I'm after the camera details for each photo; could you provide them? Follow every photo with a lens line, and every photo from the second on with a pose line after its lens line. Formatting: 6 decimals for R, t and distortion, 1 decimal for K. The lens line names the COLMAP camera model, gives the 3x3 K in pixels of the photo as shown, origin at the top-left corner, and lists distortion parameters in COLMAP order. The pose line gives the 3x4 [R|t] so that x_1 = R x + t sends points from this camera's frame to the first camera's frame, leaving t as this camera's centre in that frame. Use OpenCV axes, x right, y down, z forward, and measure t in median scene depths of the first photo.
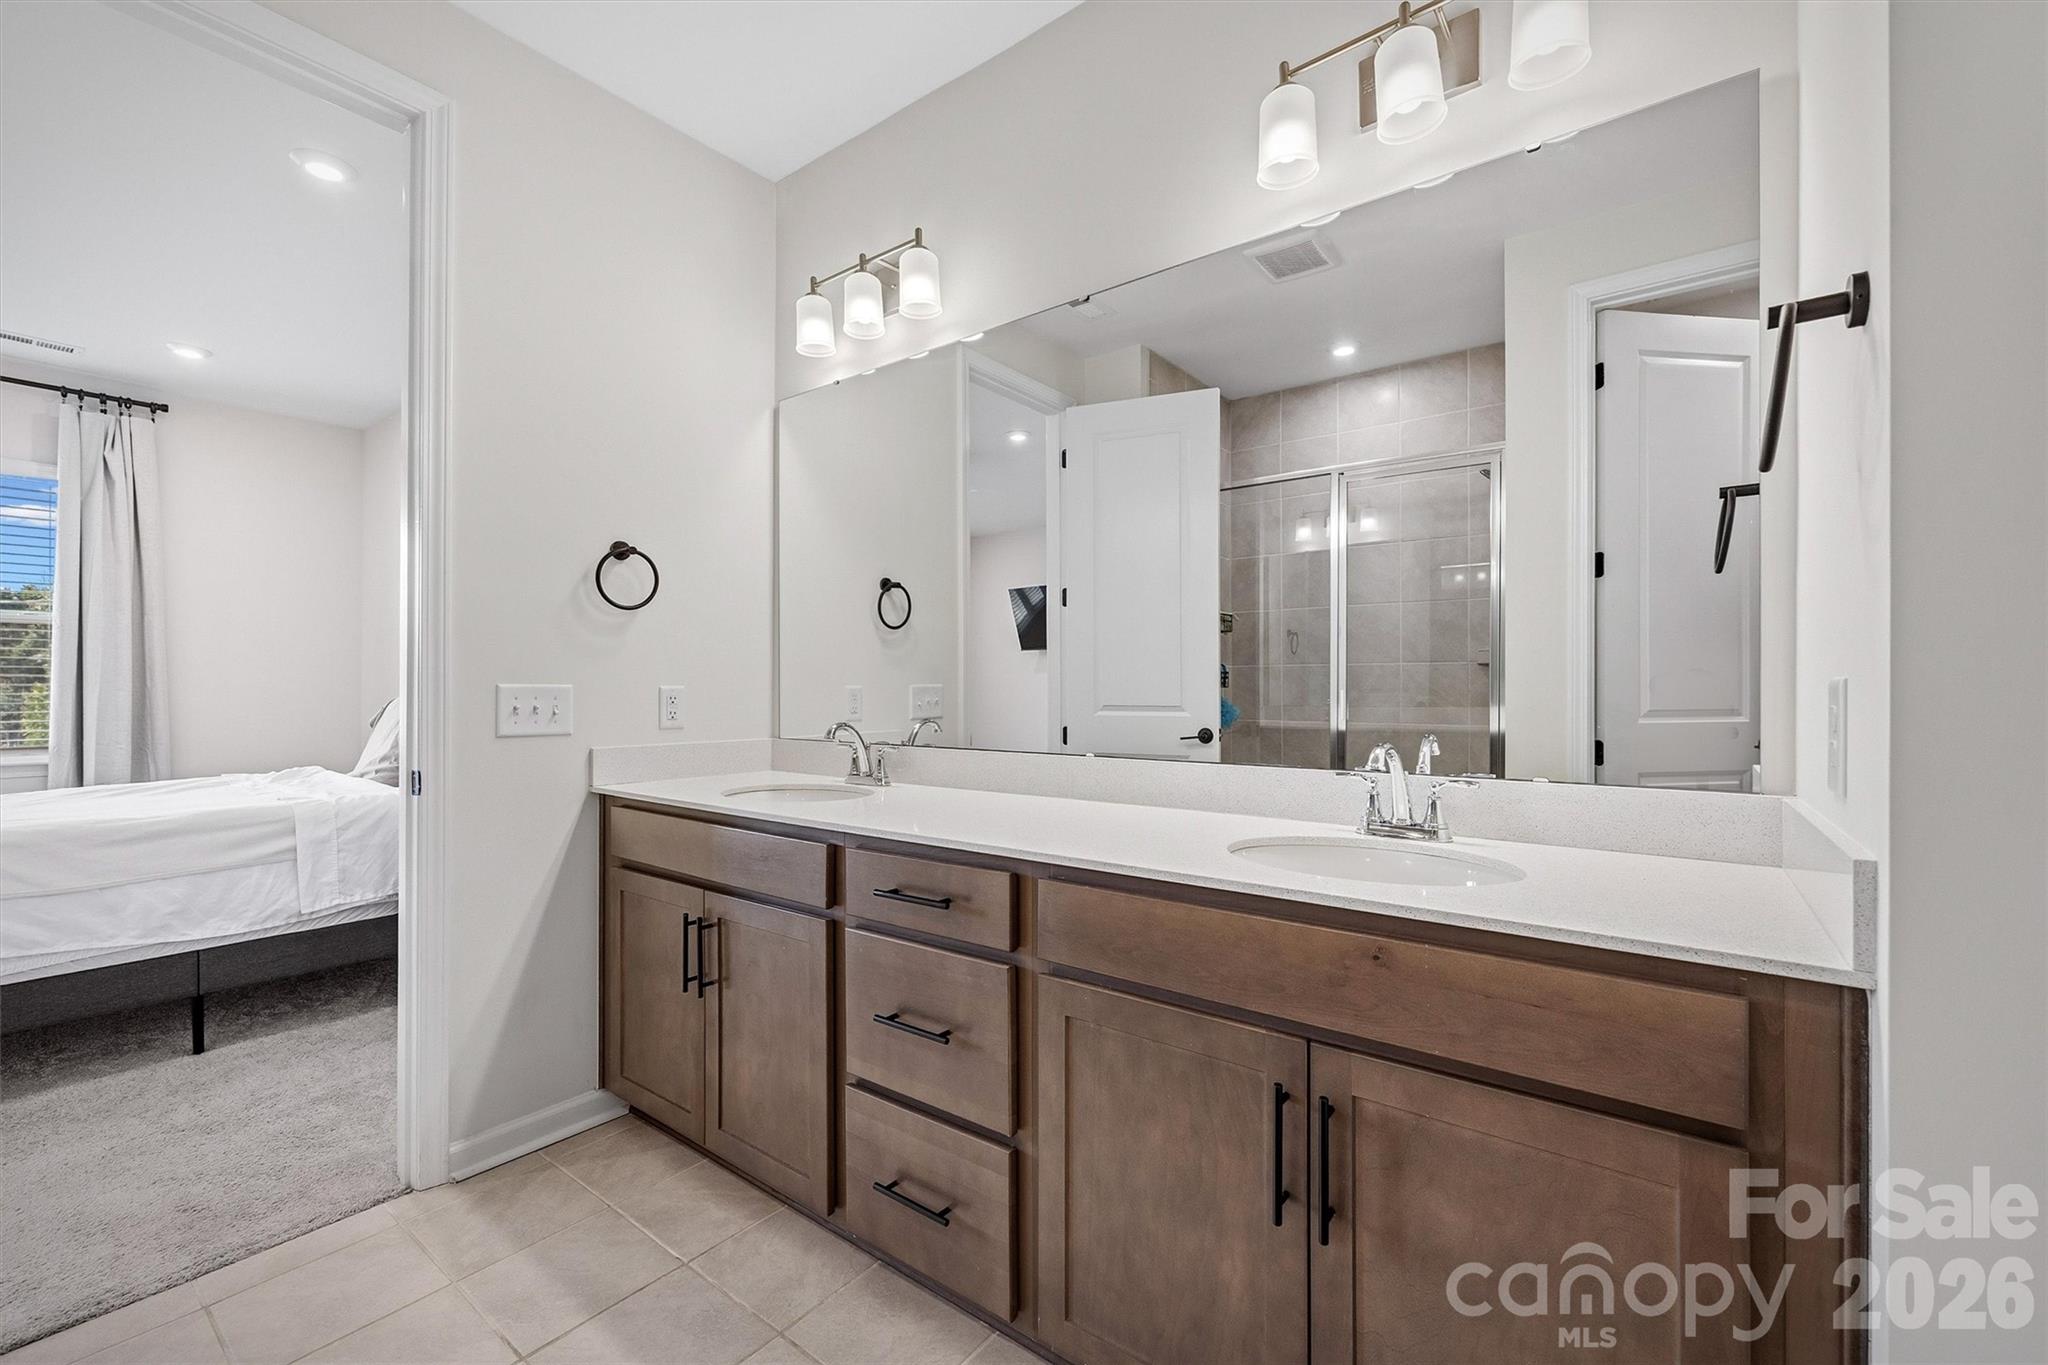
lens RADIAL K [[836.8, 0, 1031.5], [0, 836.8, 682.3], [0, 0, 1]] dist [-0.000804, 0.000309]
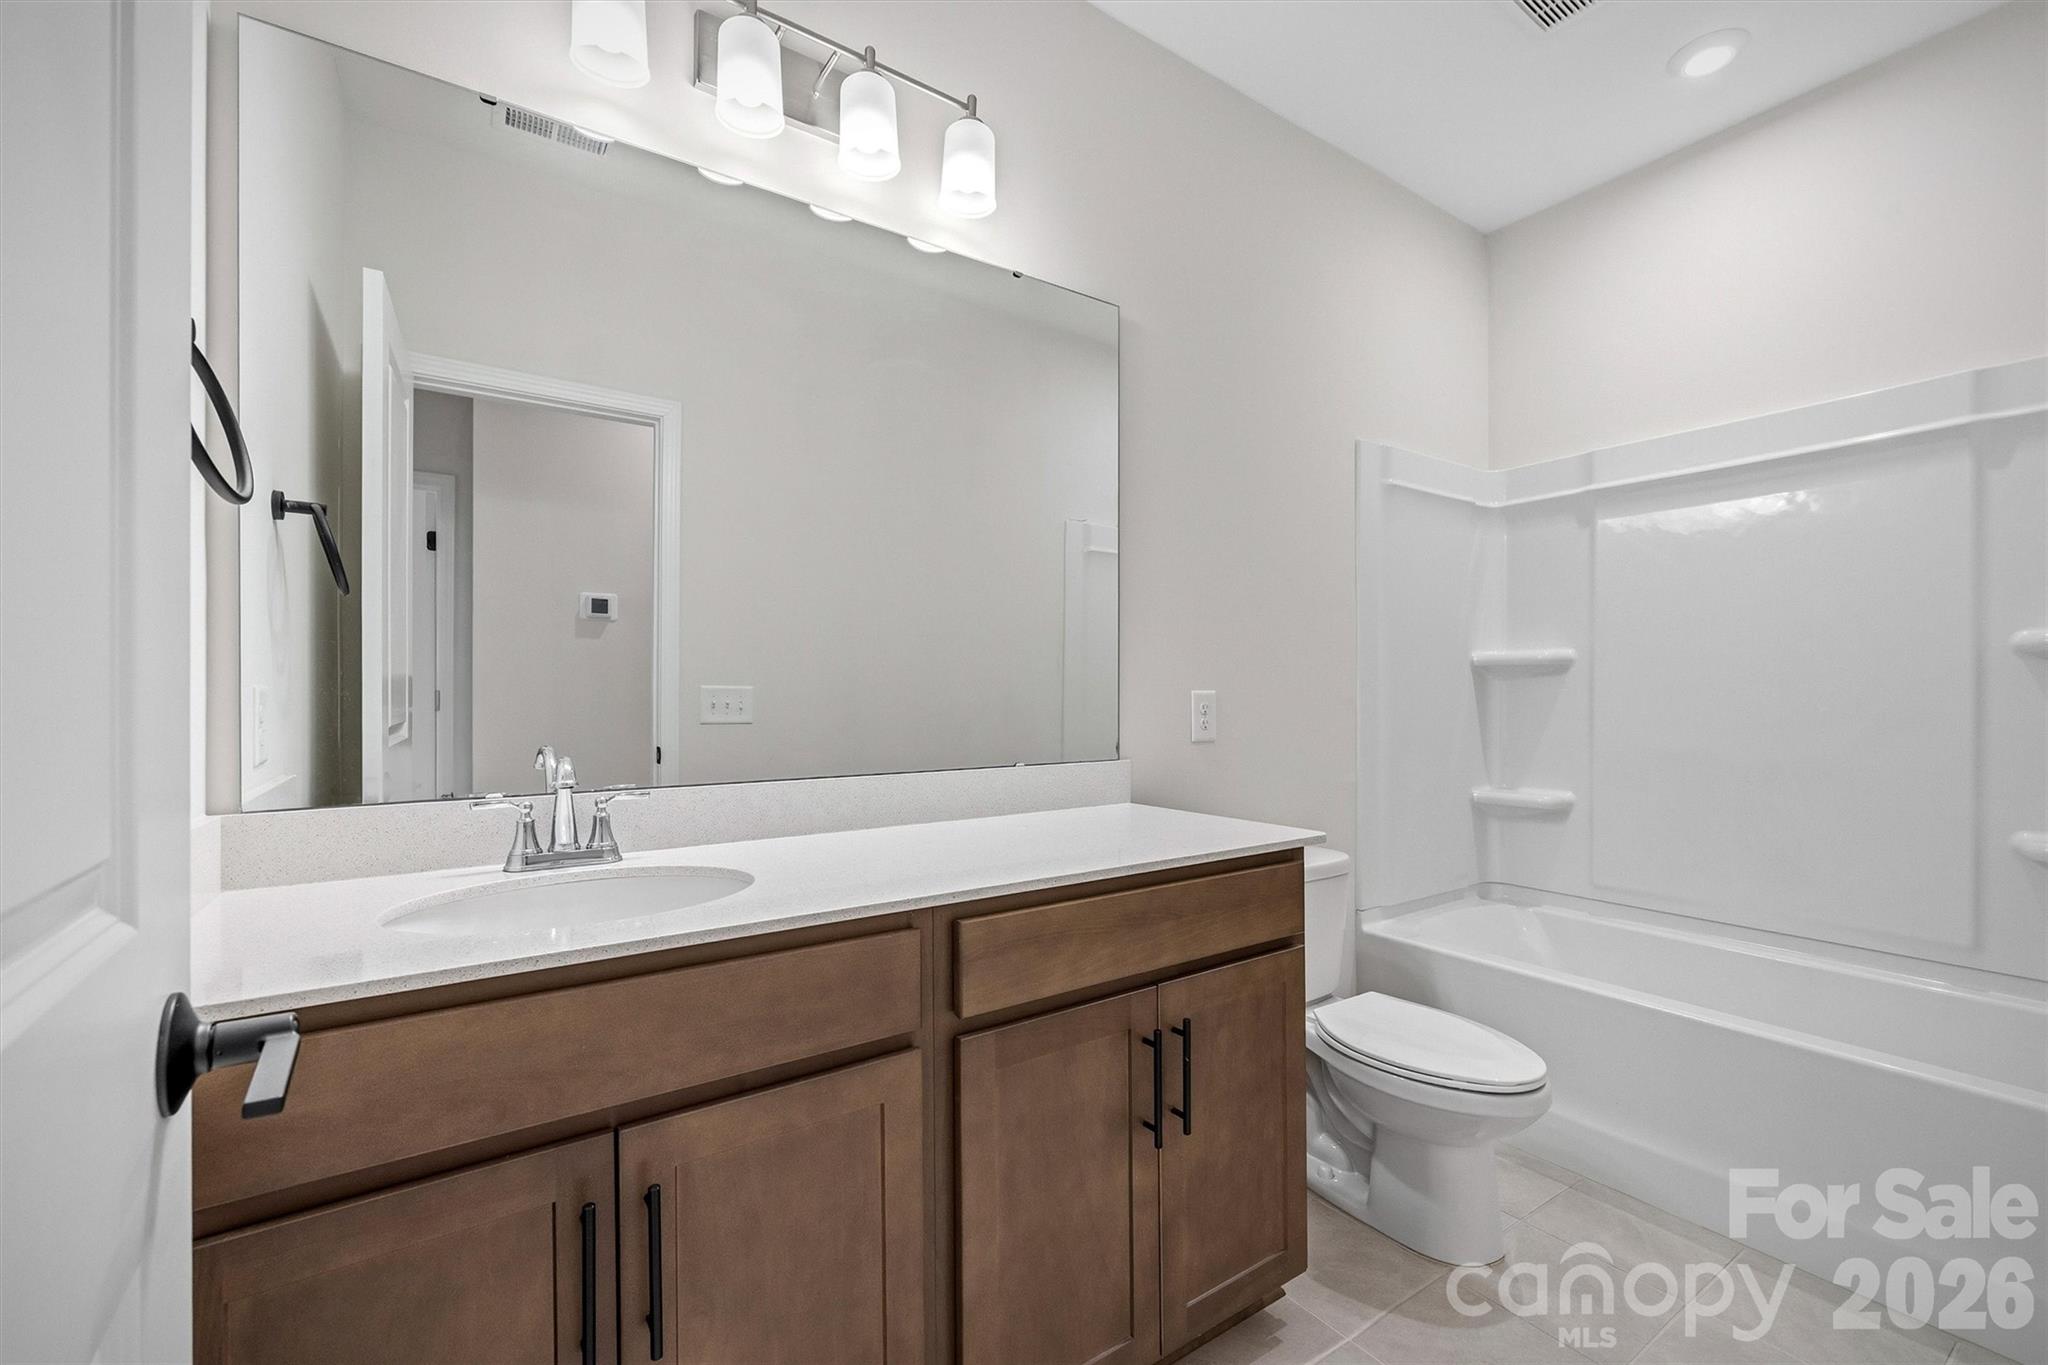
lens RADIAL K [[895.4, 0, 1036.3], [0, 895.4, 693.3], [0, 0, 1]] dist [0.000348, -0.000037]
pose [[0.288895, 0.000268, 0.957361, -0.522451], [-0.004183, 0.999991, 0.000983, 0.005015], [-0.957352, -0.004288, 0.288893, 0.424763]]
